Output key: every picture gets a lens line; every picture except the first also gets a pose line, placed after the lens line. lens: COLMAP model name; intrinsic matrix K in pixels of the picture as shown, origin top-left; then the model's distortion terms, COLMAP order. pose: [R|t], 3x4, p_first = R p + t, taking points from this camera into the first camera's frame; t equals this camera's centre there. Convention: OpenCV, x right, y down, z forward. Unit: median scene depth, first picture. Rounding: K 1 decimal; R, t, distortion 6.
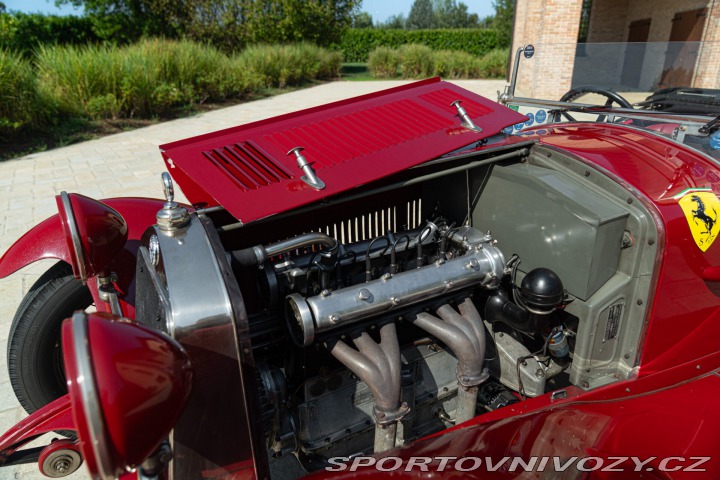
lens RADIAL K [[447.0, 0, 363.8], [0, 447.0, 221.5], [0, 0, 1]] dist [-0.002169, -0.000191]
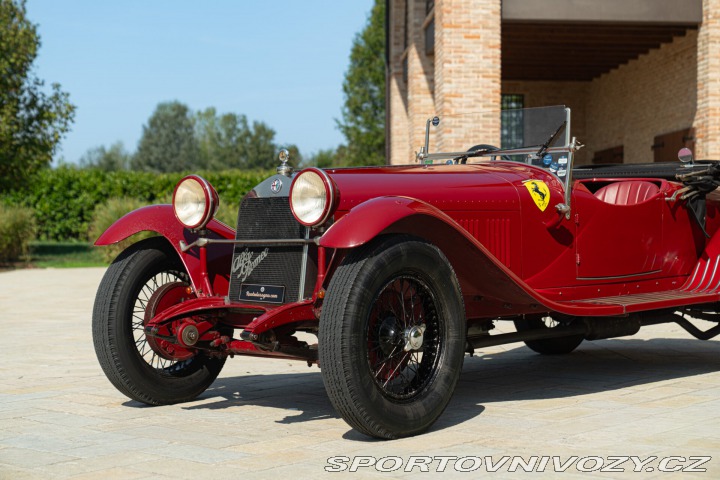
lens RADIAL K [[1157.7, 0, 345.3], [0, 1157.7, 238.9], [0, 0, 1]] dist [0.033475, -0.055588]
pose [[0.964292, -0.006243, 0.264768, -0.764571], [0.097600, 0.937737, -0.333353, 1.017584], [-0.246201, 0.347291, 0.904861, -1.841617]]
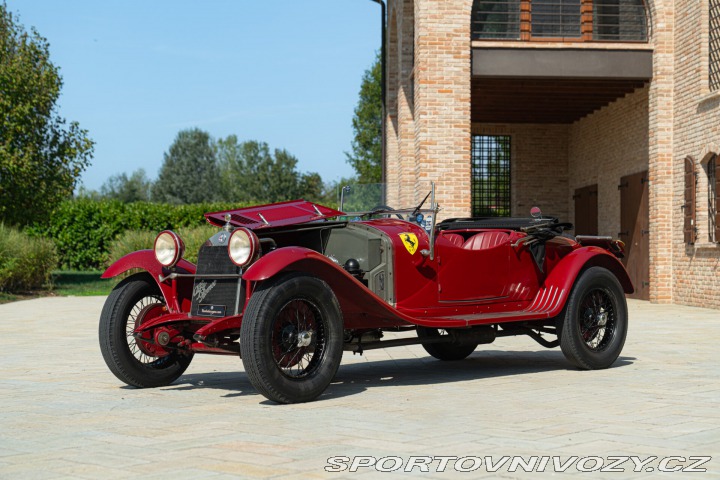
lens RADIAL K [[1164.5, 0, 360.6], [0, 1164.5, 267.7], [0, 0, 1]] dist [-0.004712, 0.096105]
pose [[0.965794, -0.003969, 0.259281, -0.786445], [0.093535, 0.937903, -0.334051, 1.457093], [-0.241855, 0.346876, 0.906192, -3.090925]]
